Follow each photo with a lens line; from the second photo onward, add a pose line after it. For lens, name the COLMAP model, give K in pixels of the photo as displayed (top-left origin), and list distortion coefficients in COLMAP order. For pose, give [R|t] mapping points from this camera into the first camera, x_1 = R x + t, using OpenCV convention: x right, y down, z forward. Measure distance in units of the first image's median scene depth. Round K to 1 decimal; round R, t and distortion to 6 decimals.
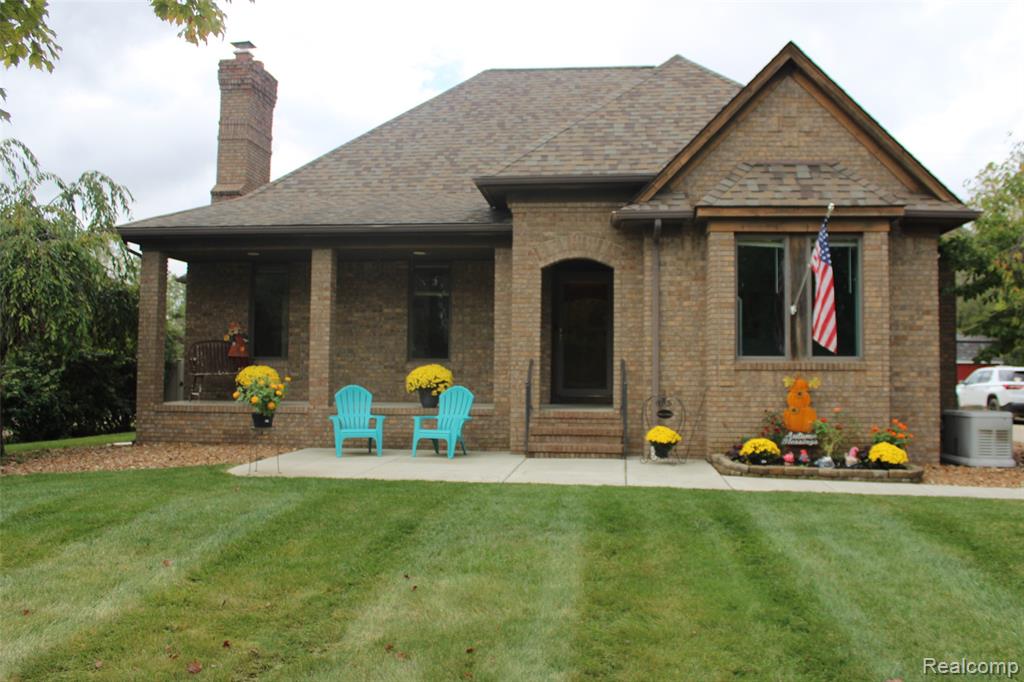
lens RADIAL K [[945.3, 0, 511.4], [0, 945.3, 338.8], [0, 0, 1]] dist [-0.088056, 0.000000]
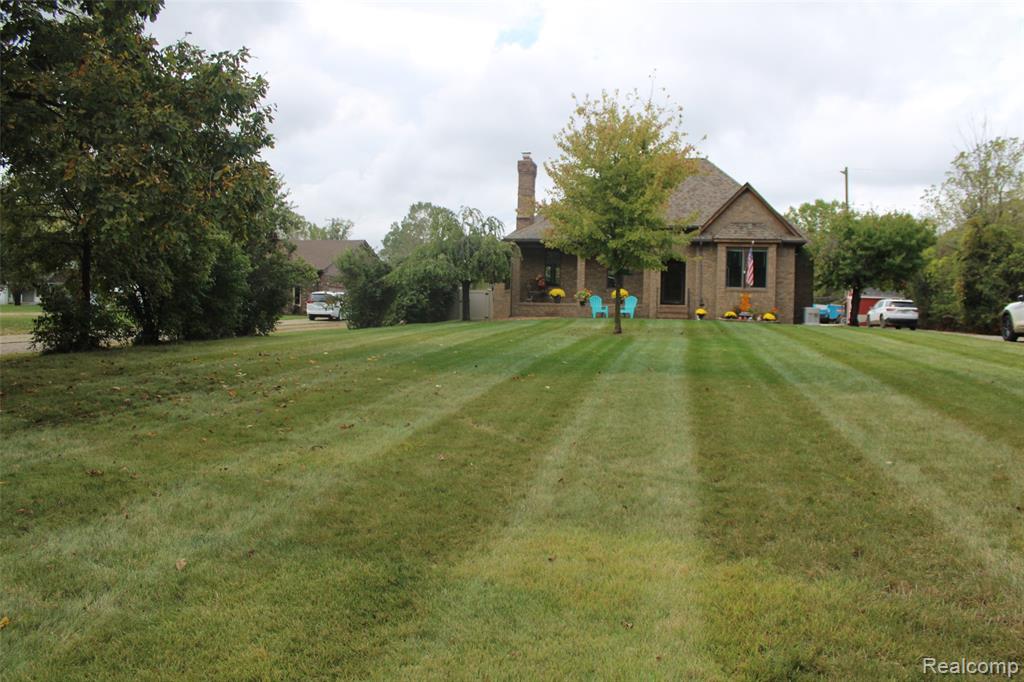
lens RADIAL K [[868.4, 0, 512.3], [0, 868.4, 343.2], [0, 0, 1]] dist [-0.154187, 0.126952]
pose [[0.997486, 0.014548, -0.069351, -0.255116], [-0.009485, 0.997303, 0.072782, 0.003480], [0.070222, -0.071941, 0.994934, -1.828976]]
